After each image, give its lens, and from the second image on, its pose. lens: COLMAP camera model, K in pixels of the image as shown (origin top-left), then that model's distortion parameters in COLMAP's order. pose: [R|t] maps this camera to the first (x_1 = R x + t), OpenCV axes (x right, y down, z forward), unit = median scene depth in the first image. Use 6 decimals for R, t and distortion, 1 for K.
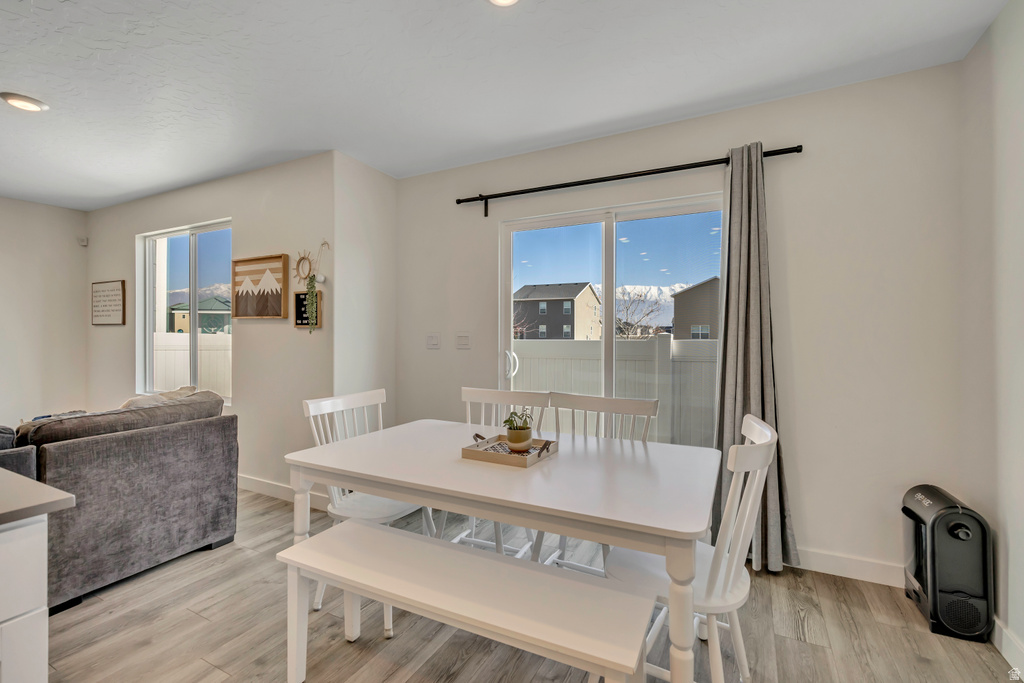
lens RADIAL K [[463.0, 0, 496.7], [0, 463.0, 332.9], [0, 0, 1]] dist [-0.003137, -0.000060]
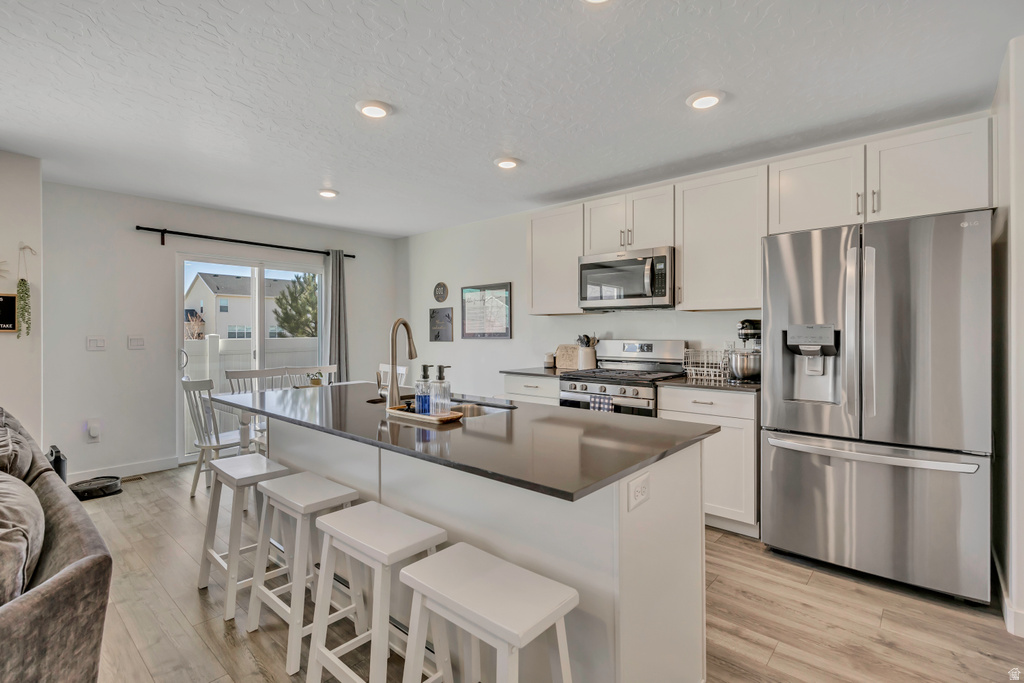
lens RADIAL K [[479.4, 0, 514.6], [0, 479.4, 334.1], [0, 0, 1]] dist [-0.005163, -0.000740]
pose [[0.228894, -0.005129, 0.973438, -1.617313], [-0.000139, 0.999986, 0.005301, -0.018735], [-0.973451, -0.001349, 0.228890, -0.372946]]
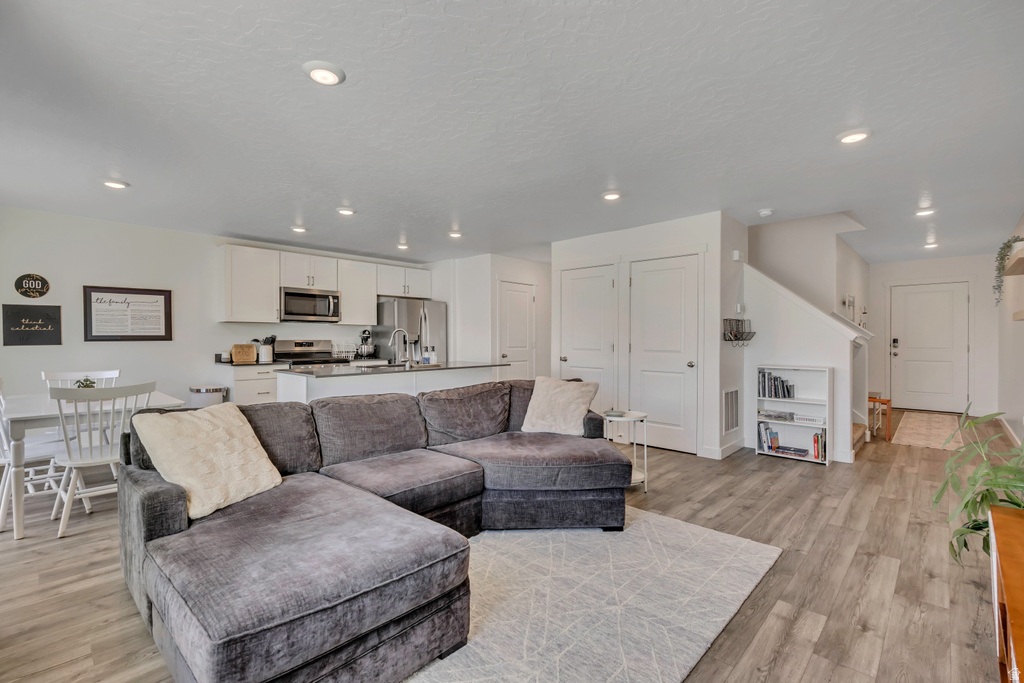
lens RADIAL K [[463.0, 0, 505.6], [0, 463.0, 348.6], [0, 0, 1]] dist [-0.003137, -0.000060]
pose [[-0.961638, -0.006383, 0.274248, -1.792735], [-0.000988, 0.999803, 0.019803, 0.006627], [-0.274320, 0.018772, -0.961455, 1.965841]]
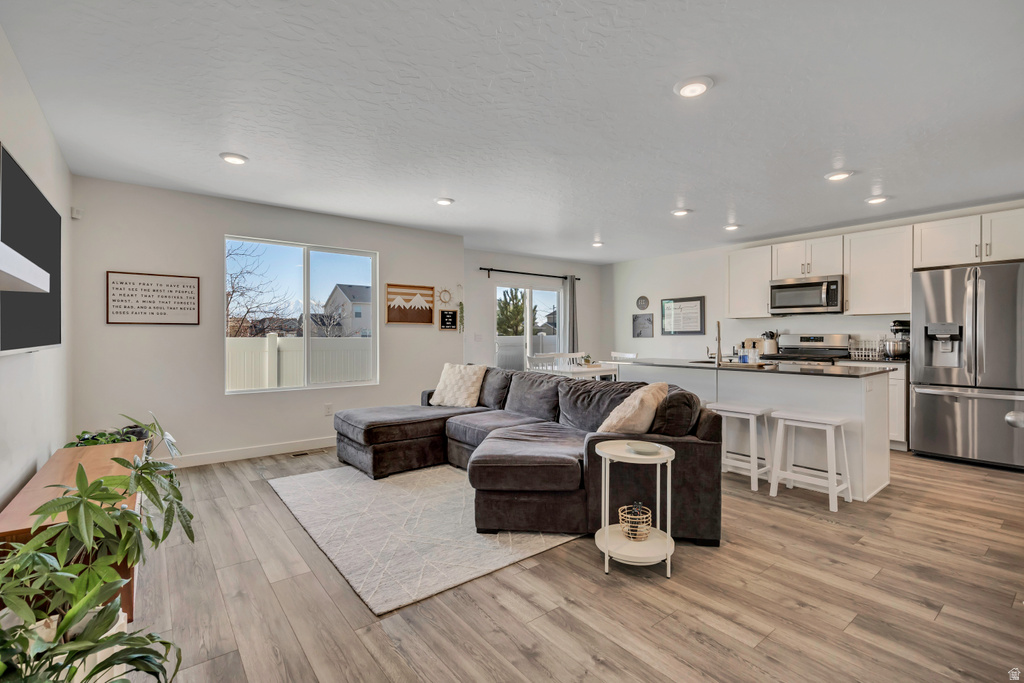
lens RADIAL K [[463.0, 0, 511.5], [0, 463.0, 338.4], [0, 0, 1]] dist [-0.003137, -0.000060]
pose [[0.408604, -0.009350, 0.912664, -2.844186], [0.002271, 0.999955, 0.009227, 0.007425], [-0.912709, -0.001697, 0.408607, 0.059662]]
